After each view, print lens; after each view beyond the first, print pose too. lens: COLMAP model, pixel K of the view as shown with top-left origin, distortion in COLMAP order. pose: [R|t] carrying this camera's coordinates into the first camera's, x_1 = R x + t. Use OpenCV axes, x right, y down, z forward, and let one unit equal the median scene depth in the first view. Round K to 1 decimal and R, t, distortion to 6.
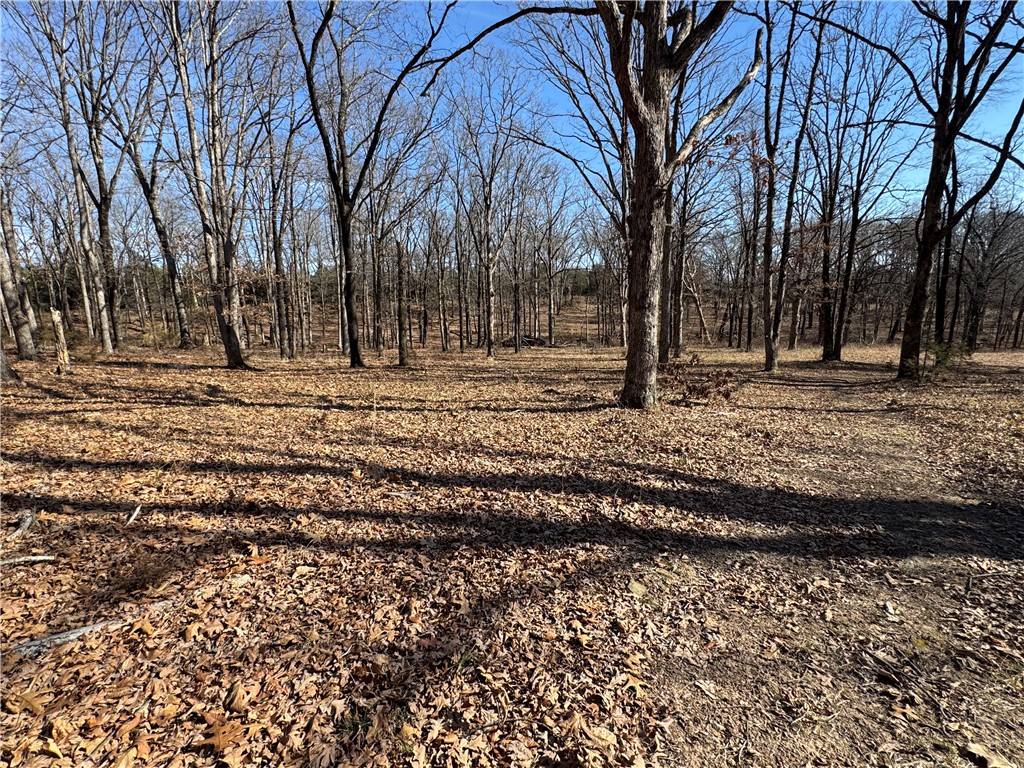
lens RADIAL K [[483.8, 0, 512.5], [0, 483.8, 386.5], [0, 0, 1]] dist [-0.003604, 0.000375]
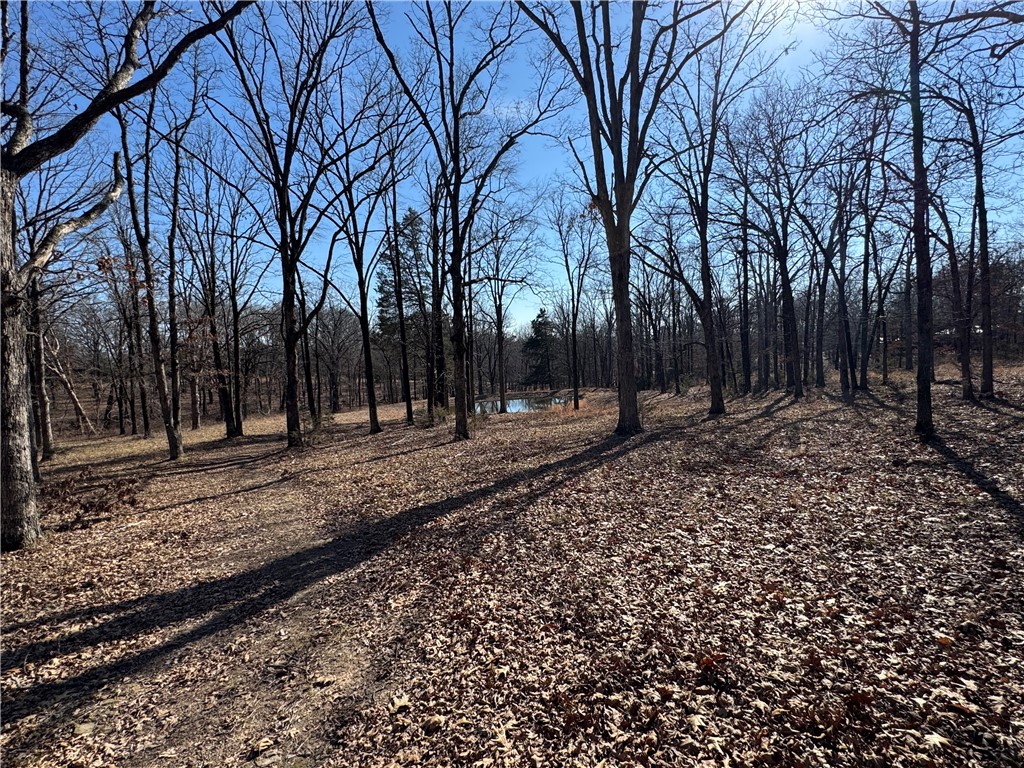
lens RADIAL K [[483.8, 0, 512.5], [0, 483.8, 386.5], [0, 0, 1]] dist [-0.003604, 0.000375]
pose [[0.445426, -0.050461, 0.893896, -0.089574], [0.182652, 0.982535, -0.035551, -0.048921], [-0.876490, 0.179107, 0.446863, -0.176851]]
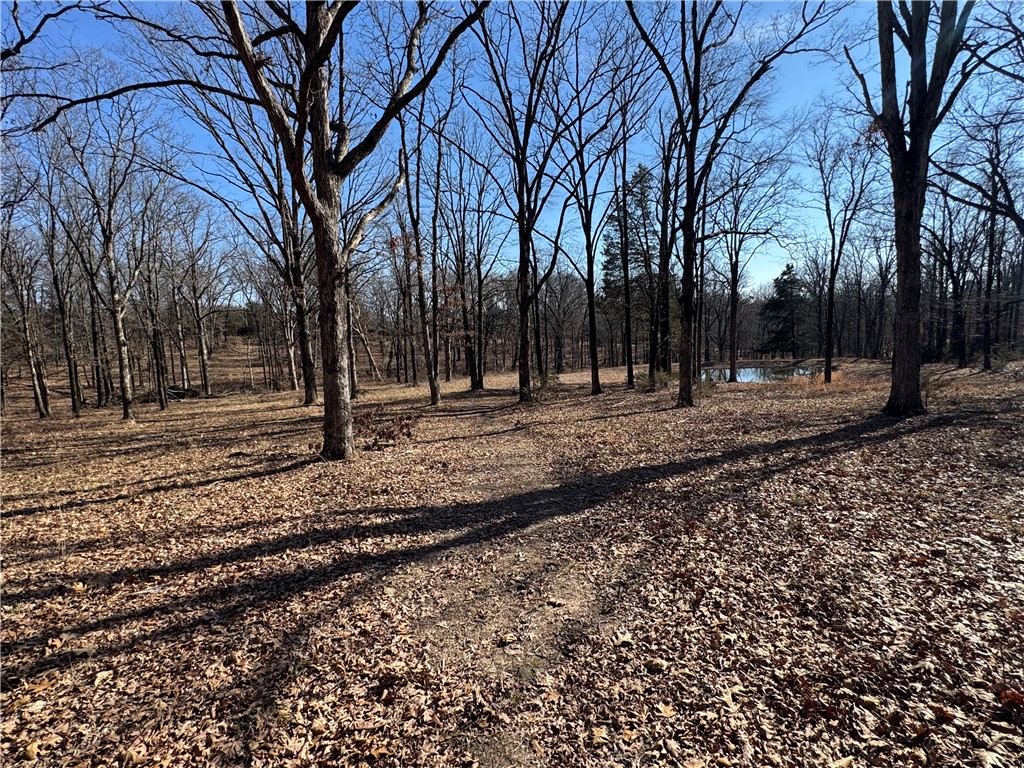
lens RADIAL K [[483.8, 0, 512.5], [0, 483.8, 386.5], [0, 0, 1]] dist [-0.003604, 0.000375]
pose [[0.789518, -0.078823, 0.608645, -0.107168], [0.123366, 0.991859, -0.031576, -0.042620], [-0.601201, 0.100016, 0.792814, -0.172350]]
